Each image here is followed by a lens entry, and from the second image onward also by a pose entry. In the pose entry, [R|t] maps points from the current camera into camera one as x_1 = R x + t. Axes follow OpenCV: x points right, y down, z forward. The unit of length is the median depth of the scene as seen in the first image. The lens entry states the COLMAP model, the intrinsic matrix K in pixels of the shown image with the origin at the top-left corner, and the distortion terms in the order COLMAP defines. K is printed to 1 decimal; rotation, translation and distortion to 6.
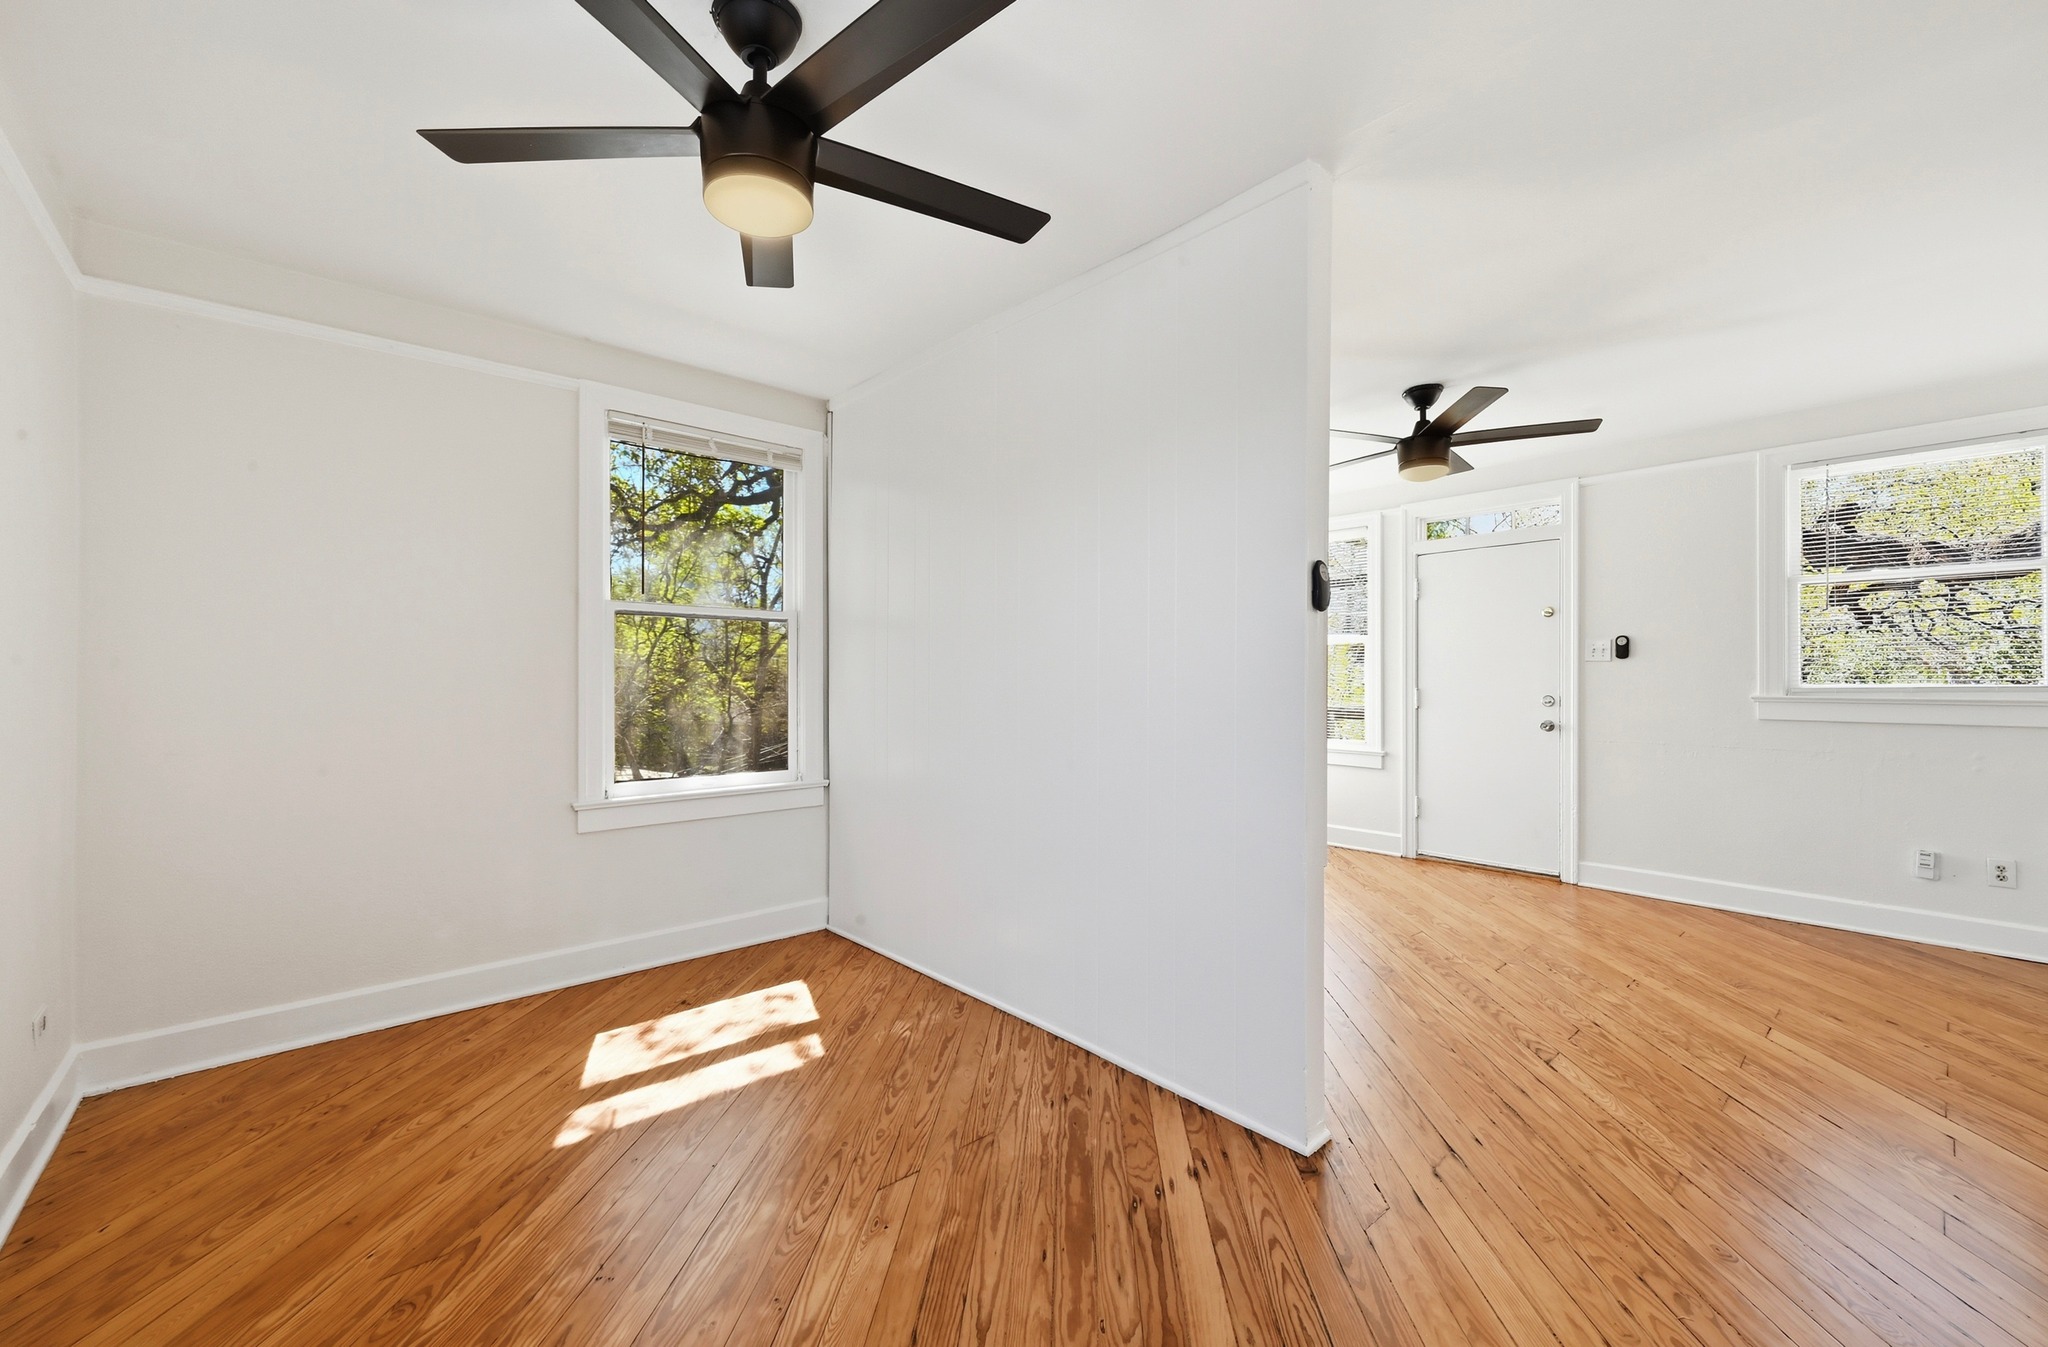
lens RADIAL K [[834.3, 0, 1019.8], [0, 834.3, 684.9], [0, 0, 1]] dist [0.001546, 0.000297]
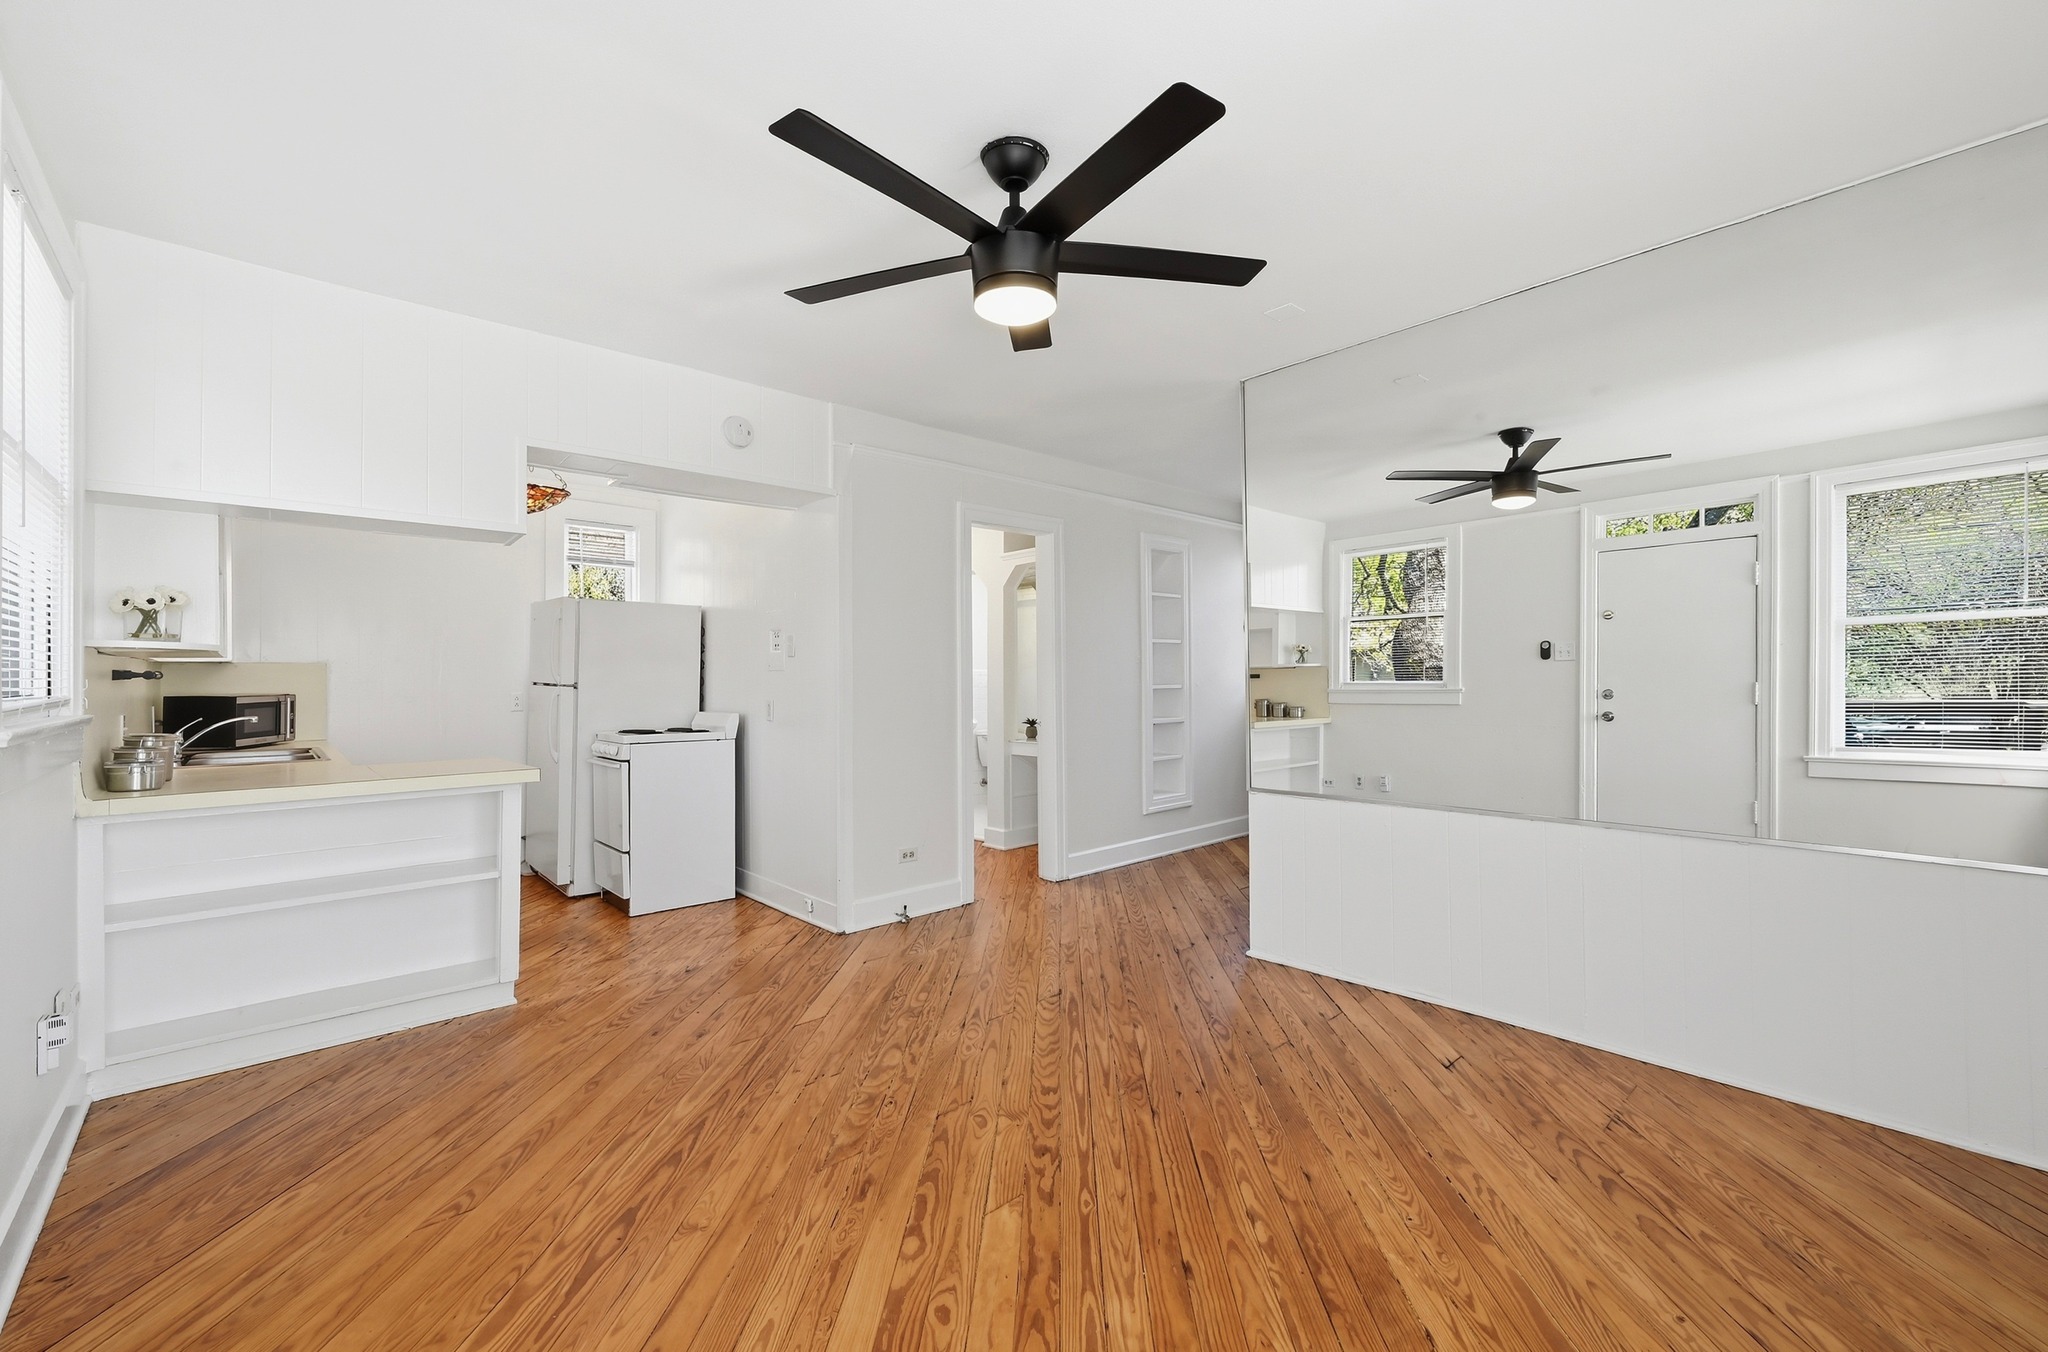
lens RADIAL K [[834.3, 0, 1025.7], [0, 834.3, 678.2], [0, 0, 1]] dist [0.001546, 0.000297]
pose [[-0.999885, 0.004368, -0.014535, 0.596033], [0.004183, 0.999910, 0.012748, -0.021000], [0.014590, 0.012686, -0.999813, 1.892561]]
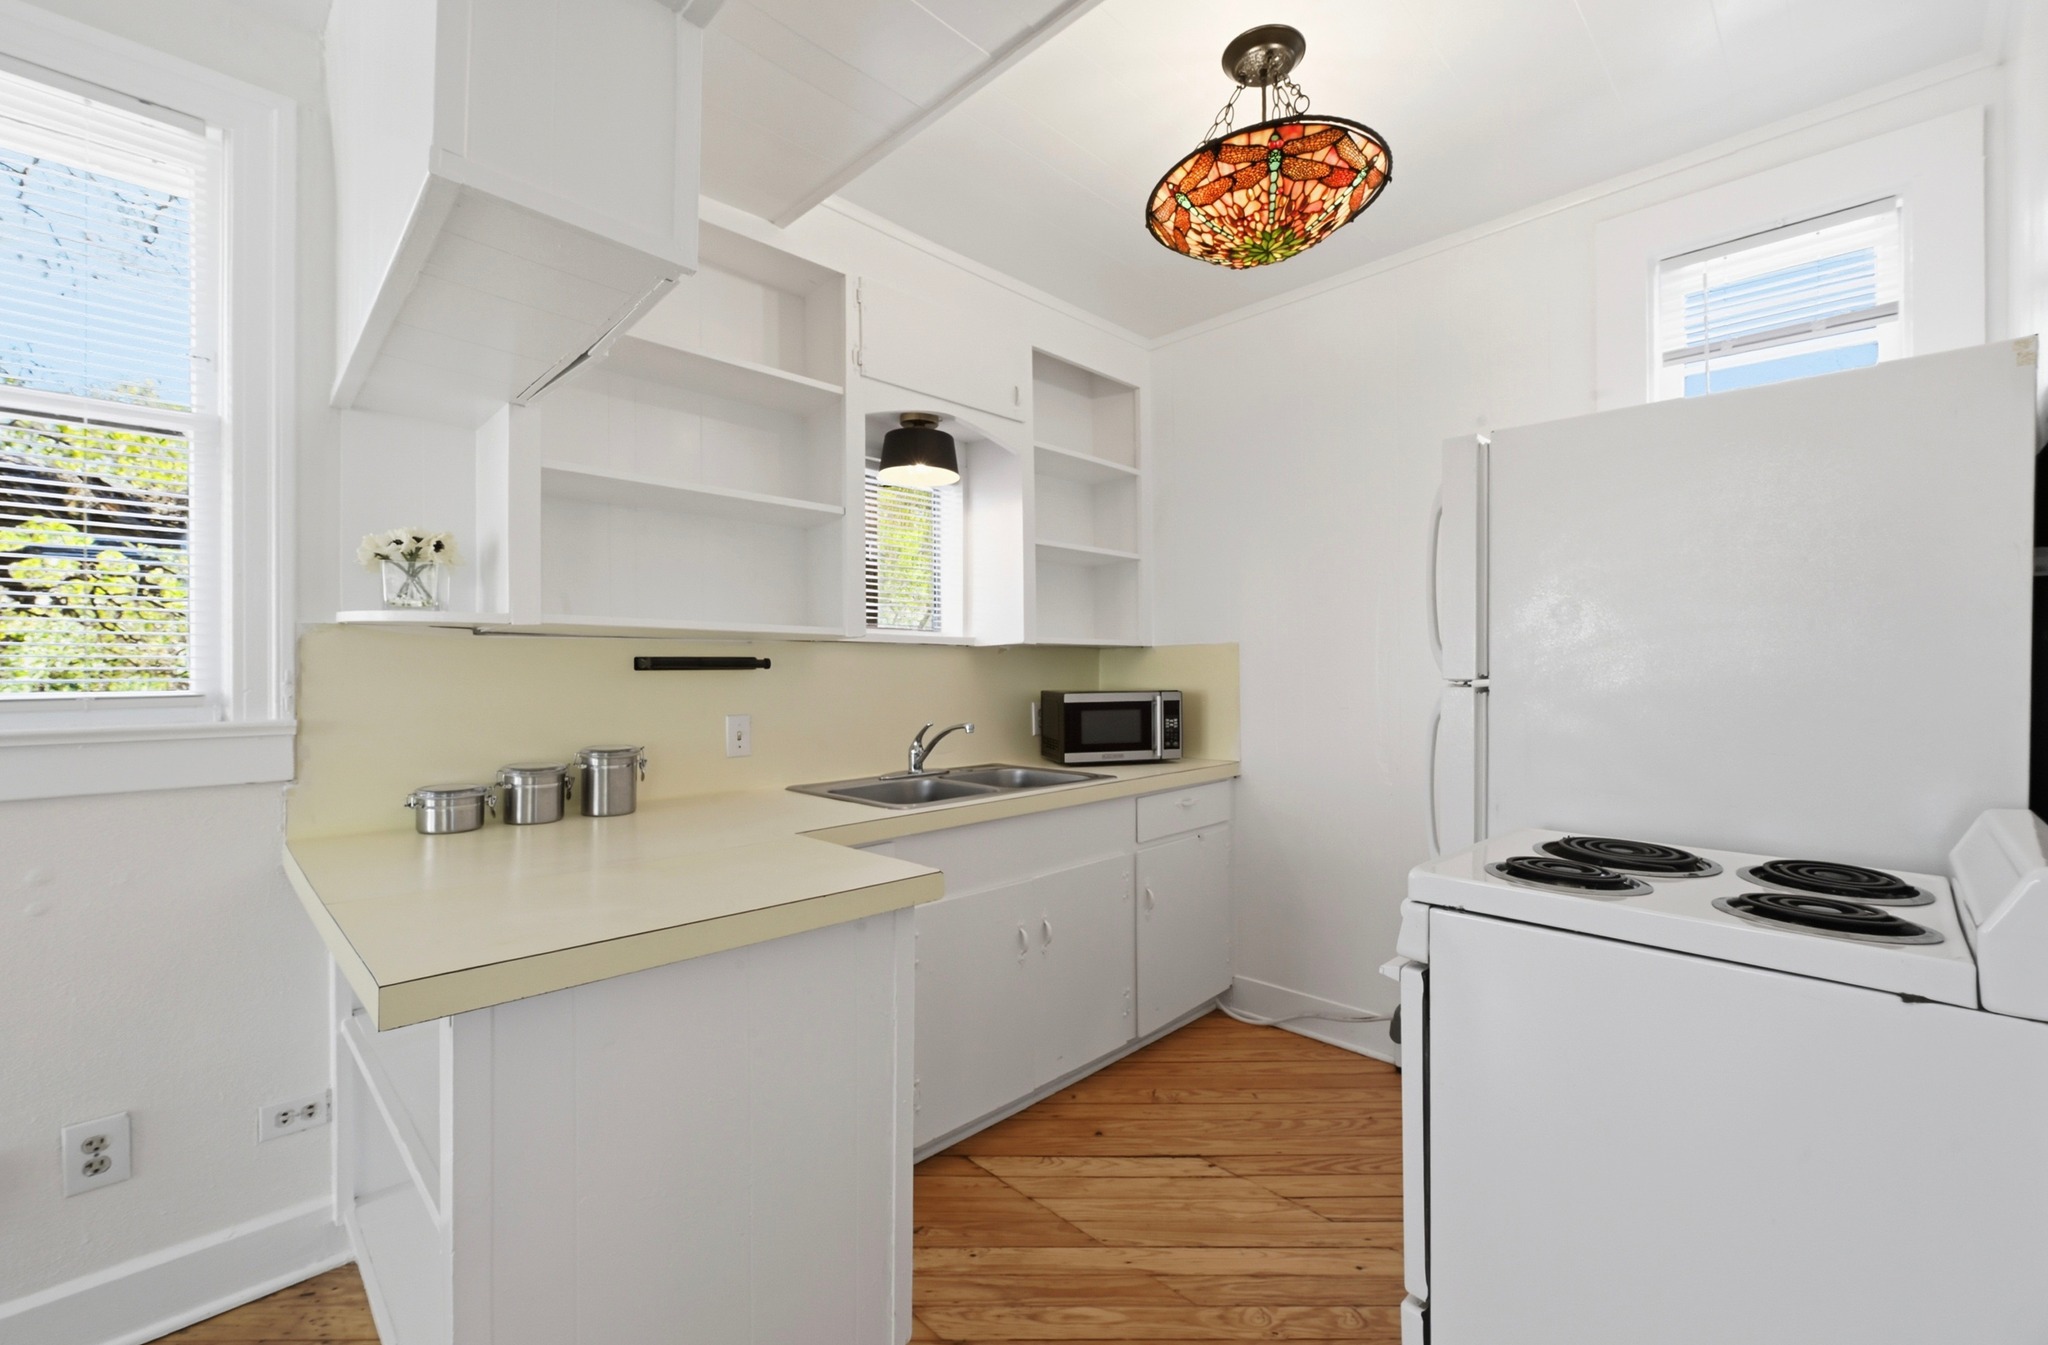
lens RADIAL K [[834.3, 0, 1035.1], [0, 834.3, 673.3], [0, 0, 1]] dist [0.001546, 0.000297]
pose [[-0.058907, 0.003419, 0.998258, 0.876505], [0.017884, 0.999837, -0.002369, -0.000748], [-0.998103, 0.017714, -0.058959, 0.668441]]
